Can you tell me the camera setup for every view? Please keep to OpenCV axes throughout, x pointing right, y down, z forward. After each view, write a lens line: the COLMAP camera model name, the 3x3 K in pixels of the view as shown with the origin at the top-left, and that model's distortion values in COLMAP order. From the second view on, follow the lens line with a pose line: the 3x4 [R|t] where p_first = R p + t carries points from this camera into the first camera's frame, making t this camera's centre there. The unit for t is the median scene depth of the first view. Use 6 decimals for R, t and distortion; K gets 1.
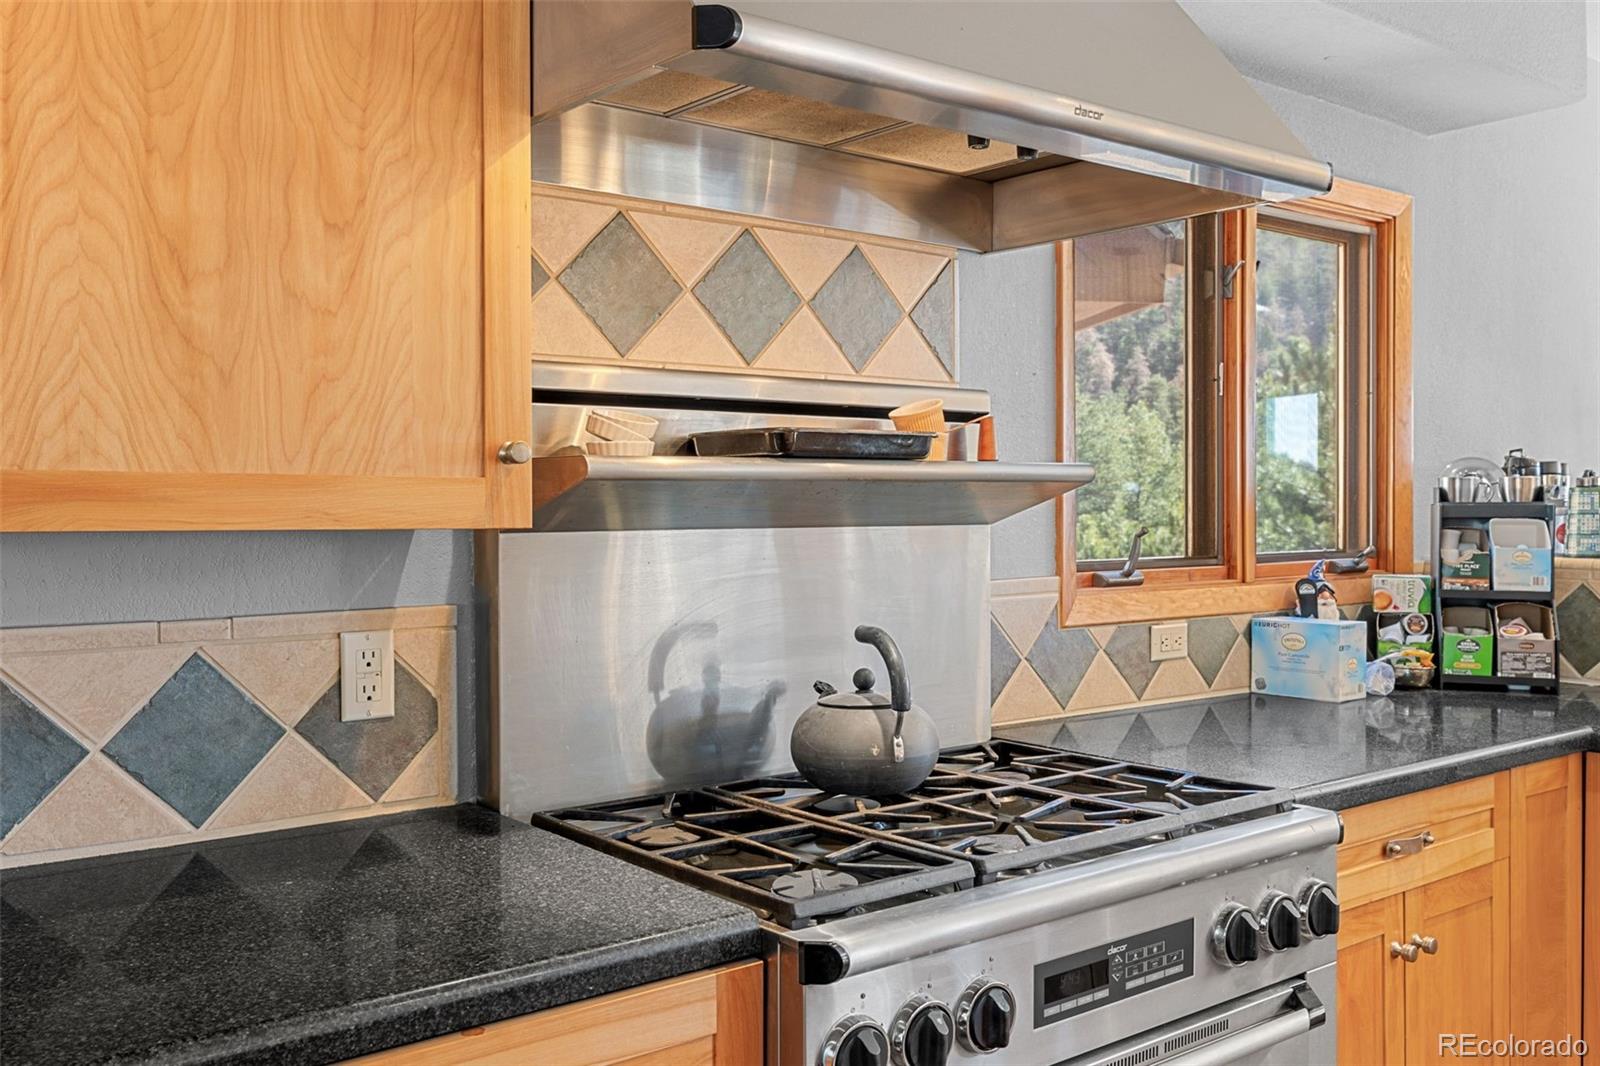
lens RADIAL K [[1393.4, 0, 793.7], [0, 1393.4, 528.0], [0, 0, 1]] dist [-0.001434, -0.000935]
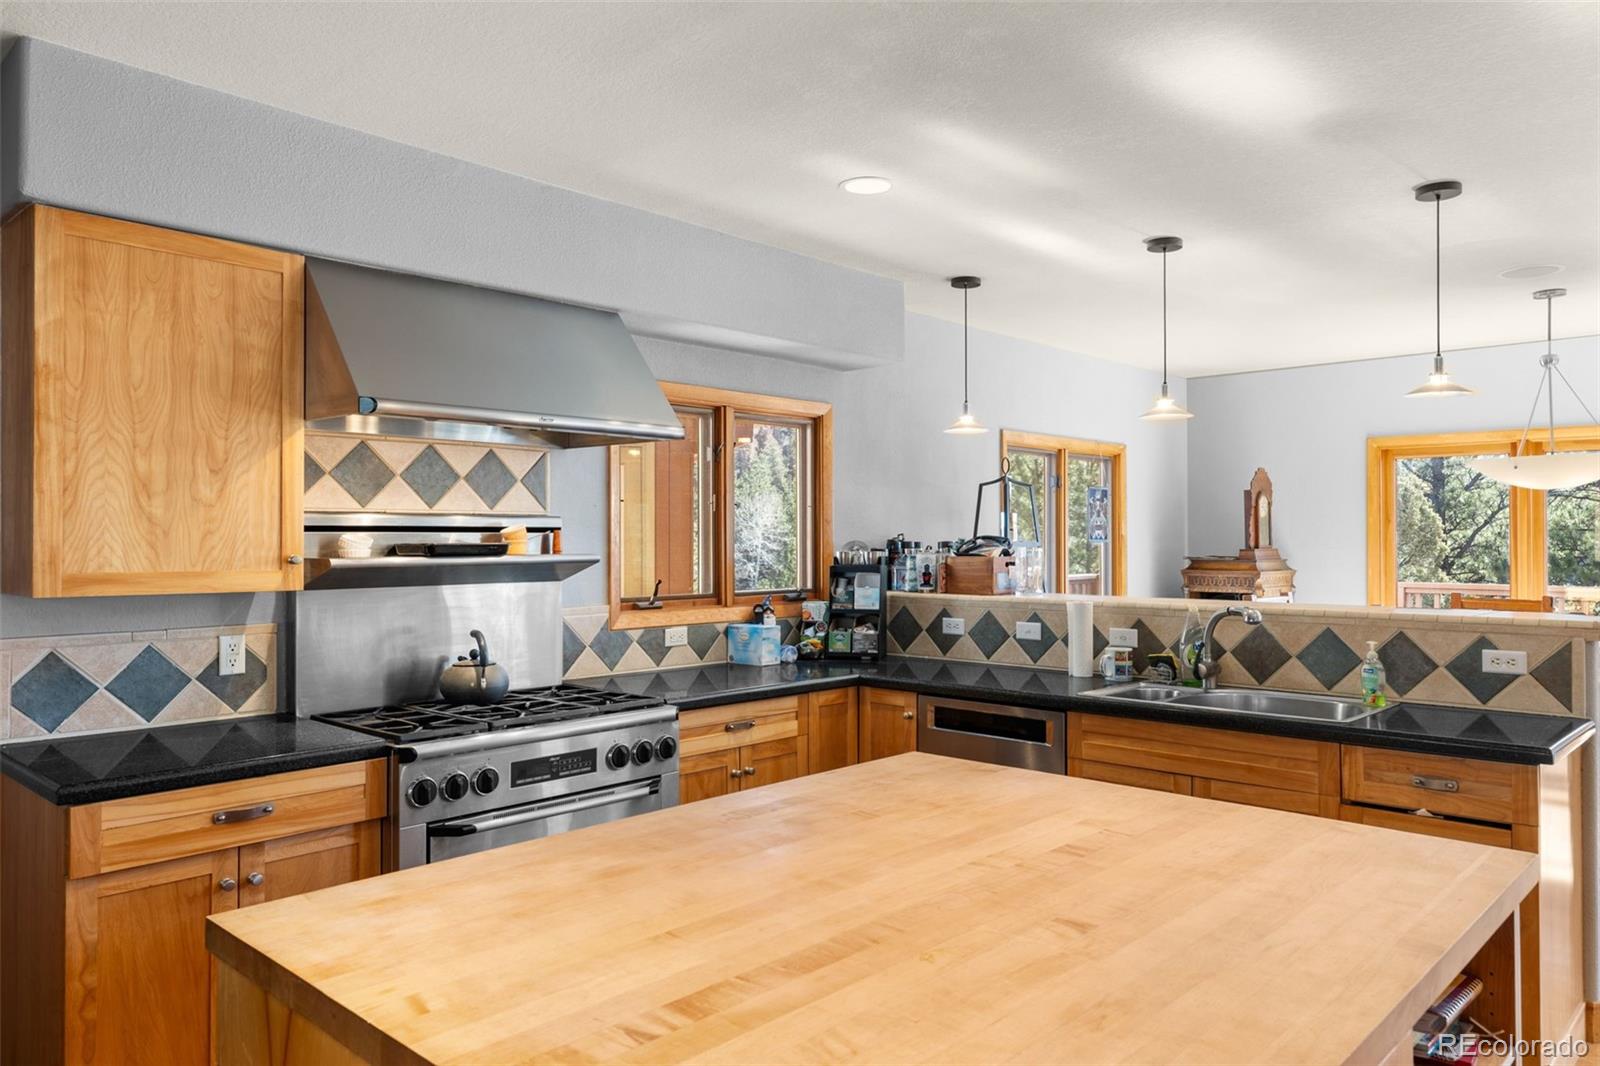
lens RADIAL K [[1077.4, 0, 811.1], [0, 1077.4, 533.8], [0, 0, 1]] dist [0.016797, -0.006695]
pose [[0.987450, 0.000412, 0.157930, 0.341540], [0.003510, 0.999692, -0.024556, -0.043368], [-0.157892, 0.024802, 0.987145, -0.877457]]
